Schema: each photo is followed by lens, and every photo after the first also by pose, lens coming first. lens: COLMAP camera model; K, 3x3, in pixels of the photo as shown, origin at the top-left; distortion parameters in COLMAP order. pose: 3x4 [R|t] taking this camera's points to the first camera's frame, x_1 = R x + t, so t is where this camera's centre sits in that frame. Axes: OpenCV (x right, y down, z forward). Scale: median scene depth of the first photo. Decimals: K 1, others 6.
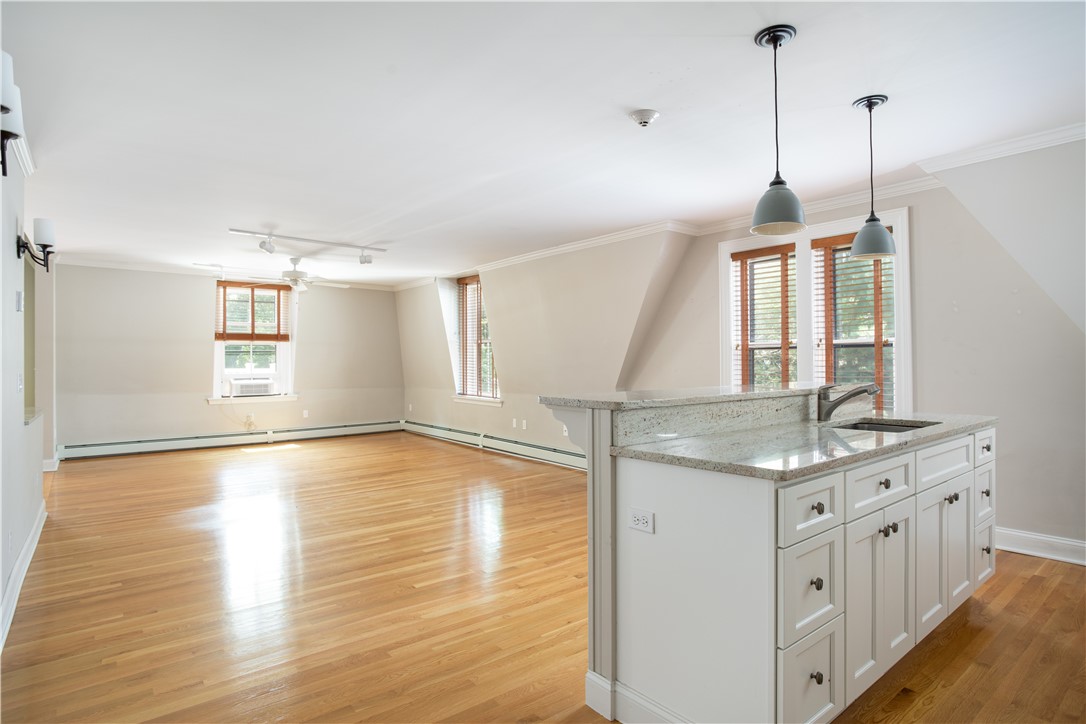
lens RADIAL K [[581.5, 0, 550.9], [0, 581.5, 360.6], [0, 0, 1]] dist [-0.025852, 0.008736]
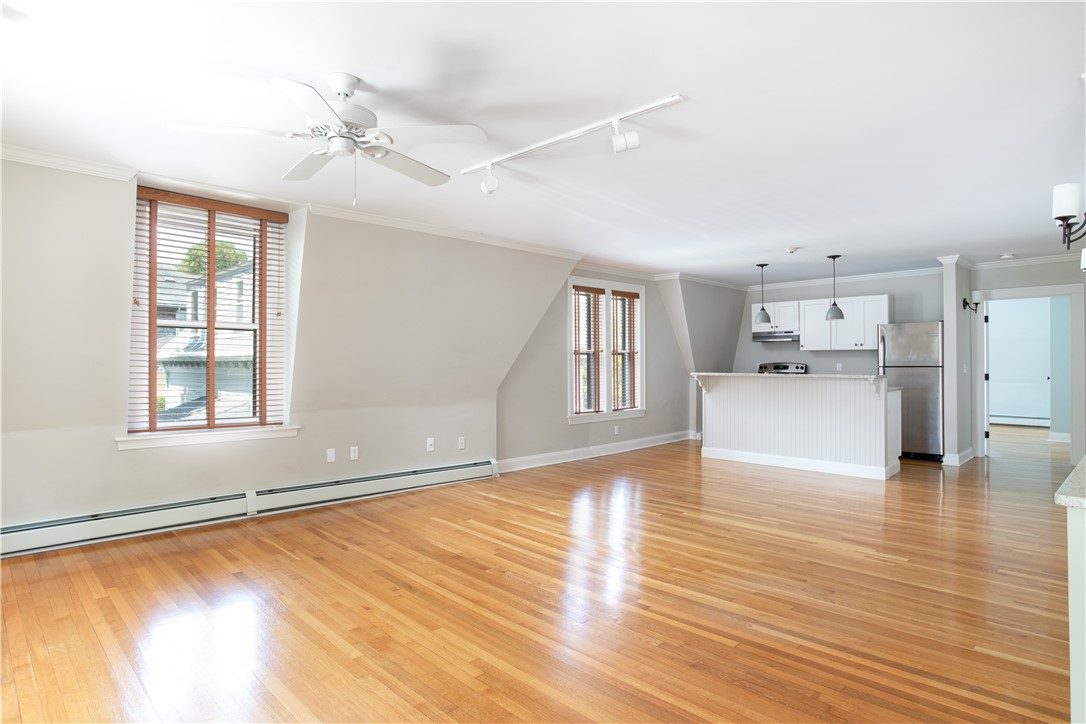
lens RADIAL K [[581.5, 0, 553.0], [0, 581.5, 361.6], [0, 0, 1]] dist [-0.025852, 0.008736]
pose [[-0.108576, 0.009315, 0.994045, -0.720920], [-0.002229, 0.999951, -0.009614, 0.009253], [-0.994086, -0.003260, -0.108550, 0.813375]]
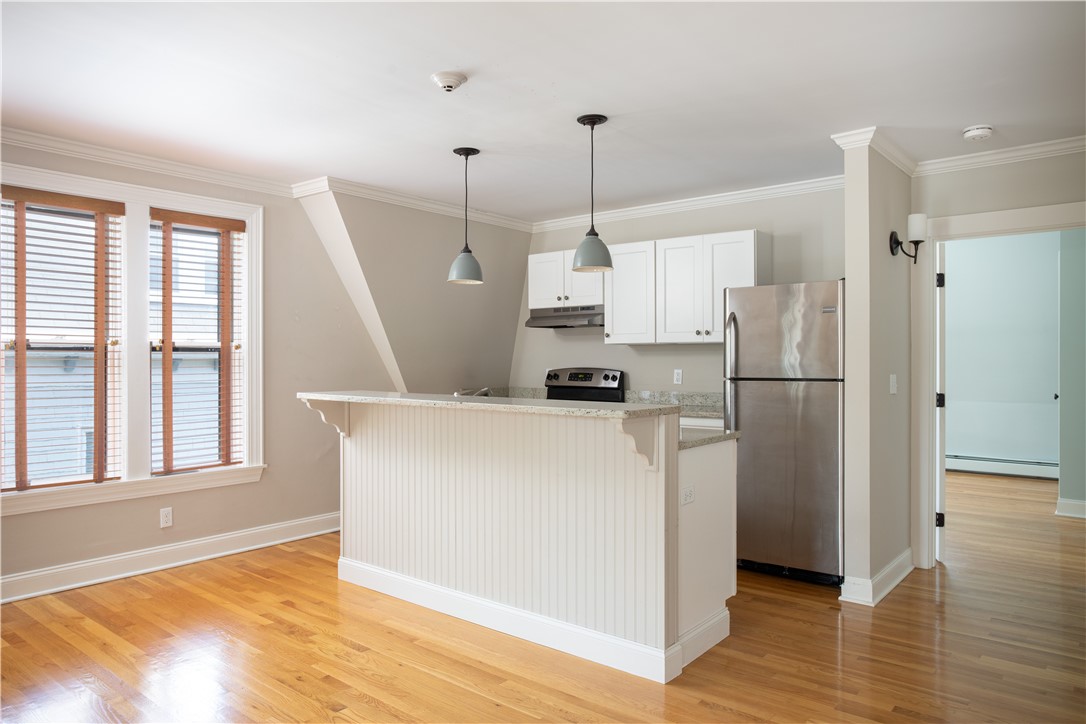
lens RADIAL K [[730.0, 0, 544.8], [0, 730.0, 361.6], [0, 0, 1]] dist [-0.031827, 0.008648]
pose [[-0.208542, 0.006027, 0.977995, -0.343583], [-0.004141, 0.999967, -0.007045, -0.001594], [-0.978005, -0.005519, -0.208510, 0.417626]]
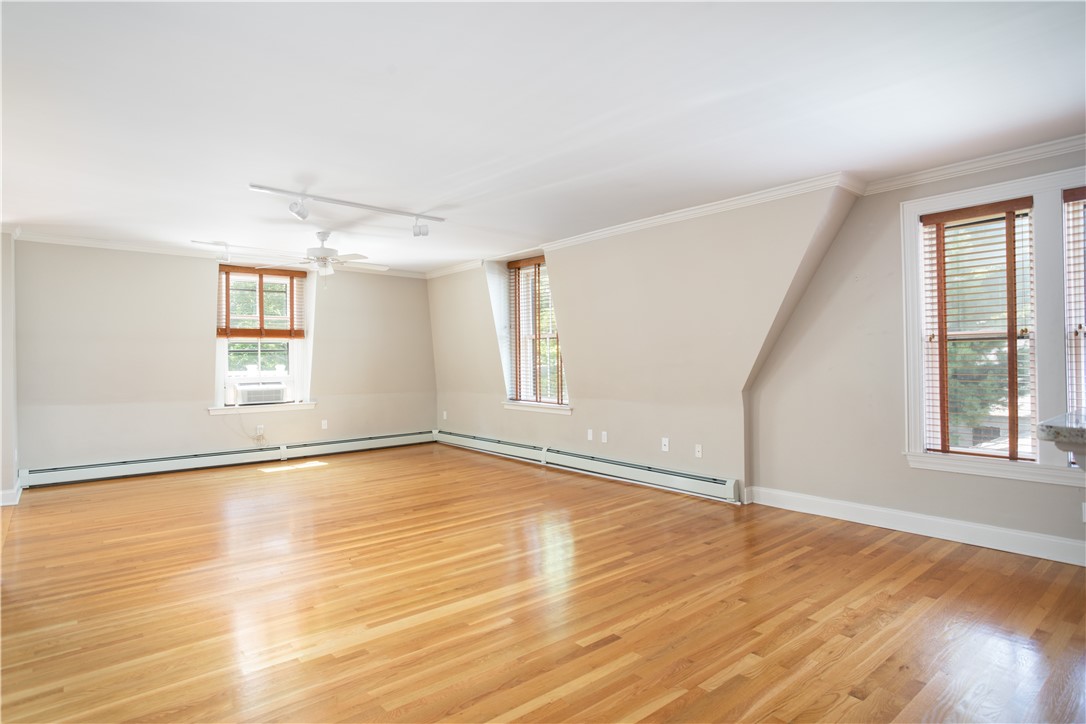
lens RADIAL K [[581.5, 0, 550.5], [0, 581.5, 360.0], [0, 0, 1]] dist [-0.025852, 0.008736]
pose [[0.999565, -0.007922, 0.028392, -0.138998], [0.007947, 0.999968, -0.000779, 0.001869], [-0.028385, 0.001005, 0.999597, 0.175967]]
